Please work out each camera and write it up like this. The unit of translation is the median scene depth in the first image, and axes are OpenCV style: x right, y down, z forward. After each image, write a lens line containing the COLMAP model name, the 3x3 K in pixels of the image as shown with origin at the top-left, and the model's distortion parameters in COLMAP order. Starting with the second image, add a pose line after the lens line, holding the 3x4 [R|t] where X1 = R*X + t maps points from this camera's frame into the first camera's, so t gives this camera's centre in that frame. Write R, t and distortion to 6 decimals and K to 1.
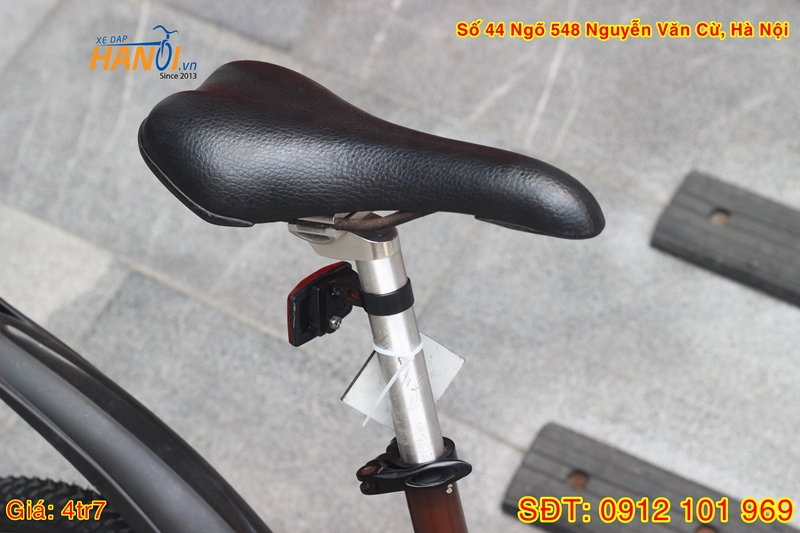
lens RADIAL K [[1967.8, 0, 400.0], [0, 1967.8, 266.5], [0, 0, 1]] dist [-0.064548, -0.373301]
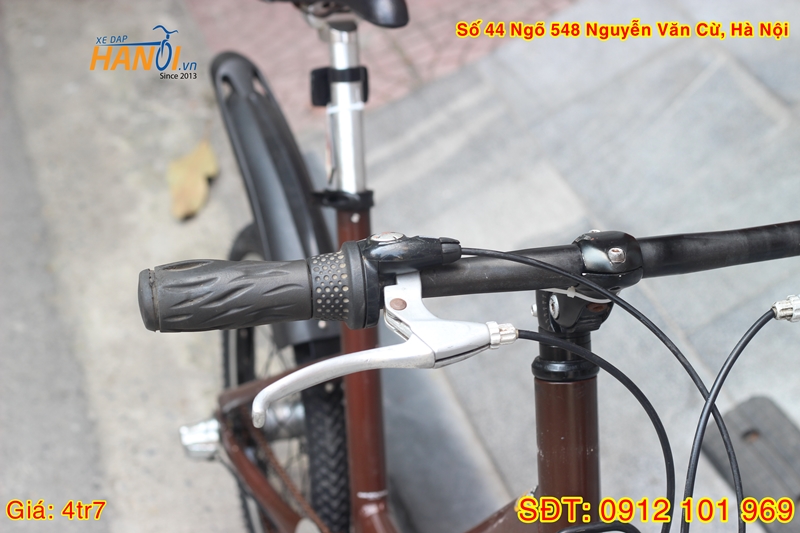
lens RADIAL K [[1967.8, 0, 400.0], [0, 1967.8, 266.5], [0, 0, 1]] dist [-0.064548, -0.373301]
pose [[0.745865, 0.260576, -0.613014, 0.615447], [-0.347781, 0.937249, -0.024751, 0.111949], [0.568097, 0.231655, 0.789684, -0.084853]]
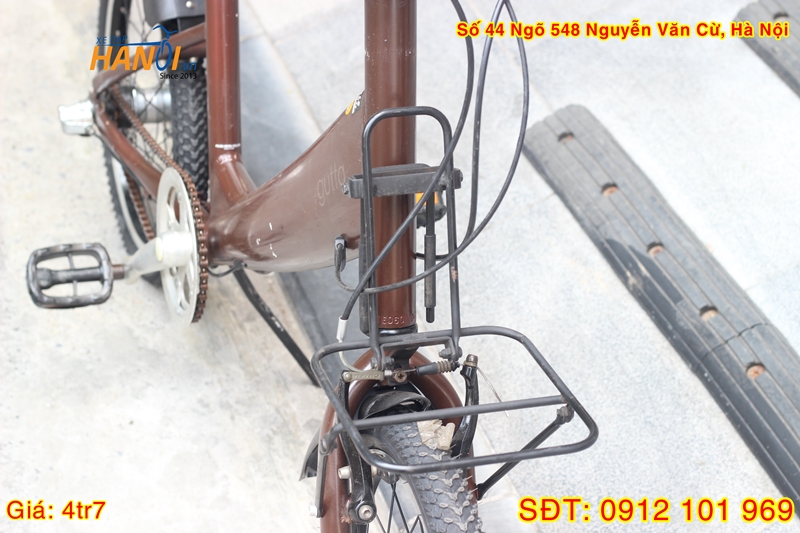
lens RADIAL K [[1967.8, 0, 400.0], [0, 1967.8, 266.5], [0, 0, 1]] dist [-0.064548, -0.373301]
pose [[0.773451, 0.330047, -0.541150, 0.739635], [-0.382974, 0.923622, 0.015942, 0.206110], [0.505079, 0.194916, 0.840775, -0.172878]]
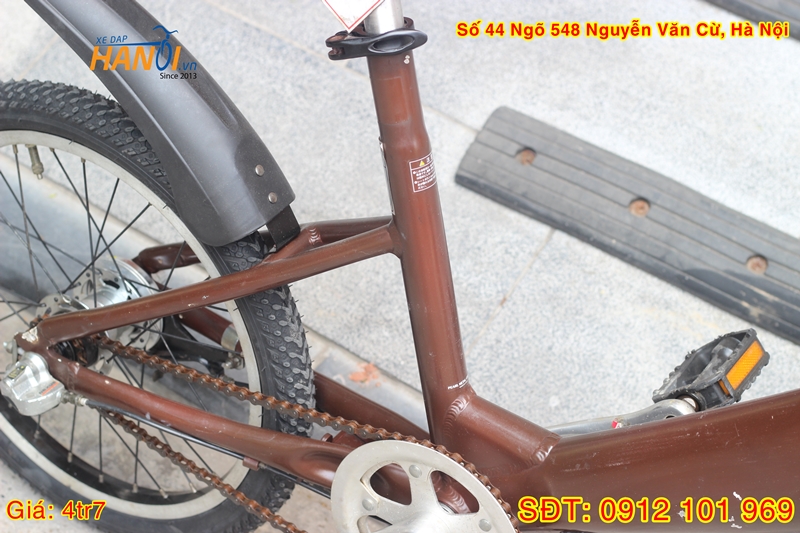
lens RADIAL K [[1967.8, 0, 400.0], [0, 1967.8, 266.5], [0, 0, 1]] dist [-0.064548, -0.373301]
pose [[0.998725, 0.047495, 0.017102, 0.004803], [-0.048374, 0.997295, 0.055332, 0.109510], [-0.014427, -0.056089, 0.998322, -0.090651]]
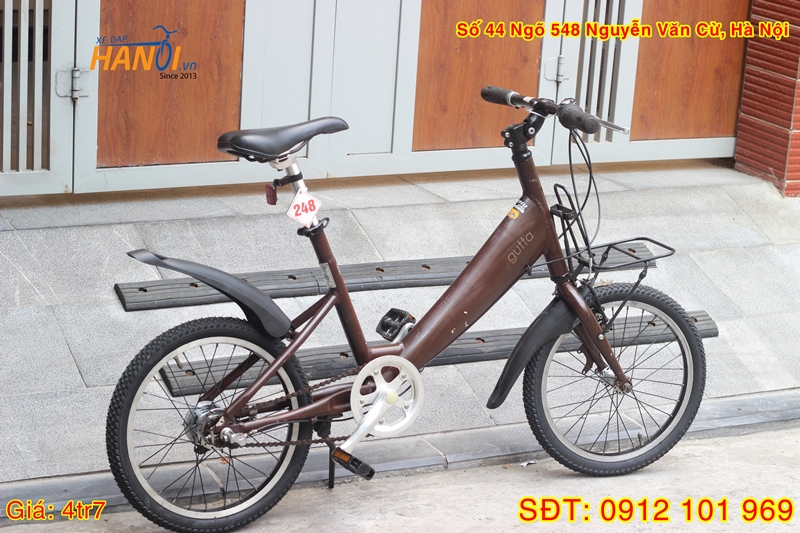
lens RADIAL K [[1967.8, 0, 400.0], [0, 1967.8, 266.5], [0, 0, 1]] dist [-0.064548, -0.373301]
pose [[0.505029, -0.234968, 0.830503, -1.742573], [0.530159, 0.843760, -0.083671, 0.331180], [-0.681086, 0.482555, 0.550694, -0.584802]]
